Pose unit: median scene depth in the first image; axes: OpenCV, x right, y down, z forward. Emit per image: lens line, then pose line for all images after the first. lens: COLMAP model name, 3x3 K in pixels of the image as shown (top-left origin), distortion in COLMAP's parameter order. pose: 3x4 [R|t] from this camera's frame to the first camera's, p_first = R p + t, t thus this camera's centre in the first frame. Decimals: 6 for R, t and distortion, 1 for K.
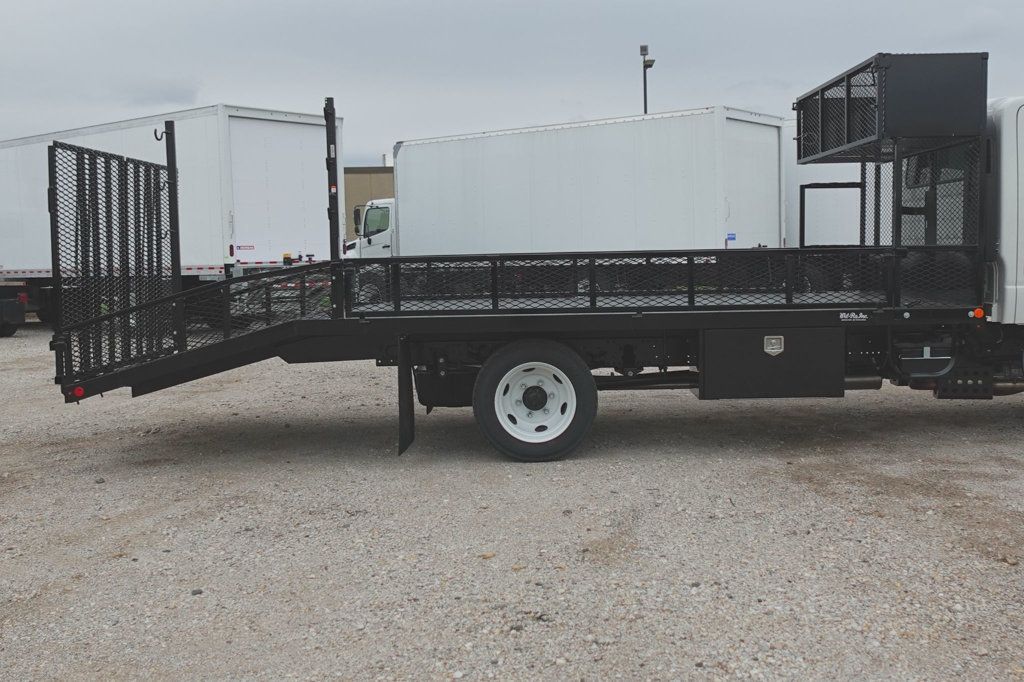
lens RADIAL K [[1114.1, 0, 512.0], [0, 1114.1, 341.0], [0, 0, 1]] dist [-0.013286, 0.021894]
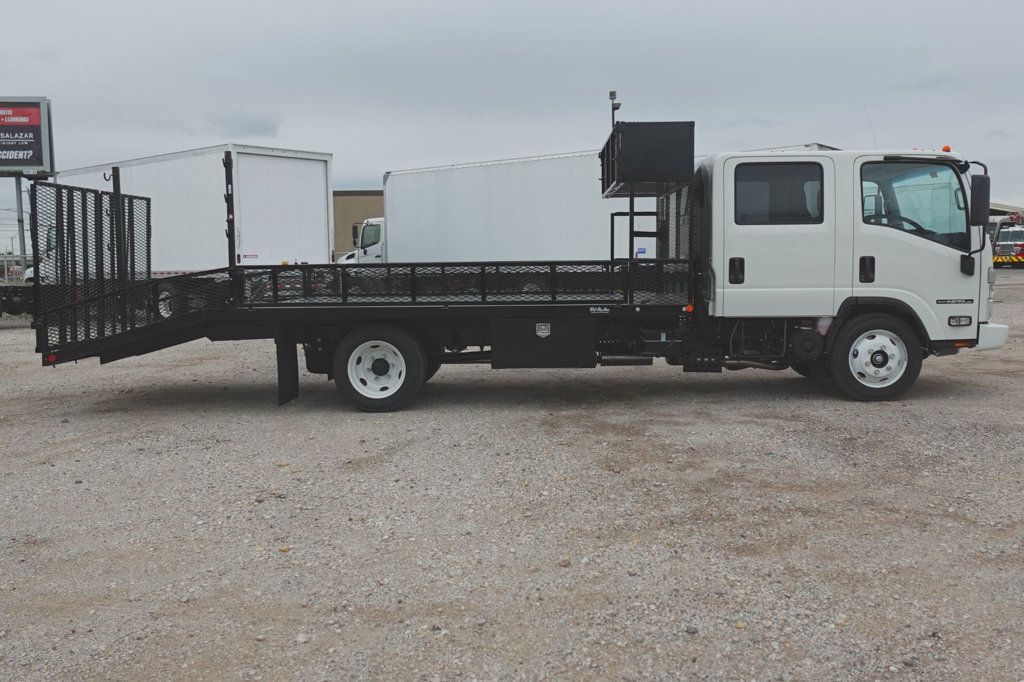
lens RADIAL K [[947.4, 0, 512.0], [0, 947.4, 341.0], [0, 0, 1]] dist [-0.007500, 0.006298]
pose [[0.999677, 0.009954, -0.023387, 0.212210], [-0.009855, 0.999942, 0.004329, 0.012028], [0.023429, -0.004097, 0.999717, -0.178699]]
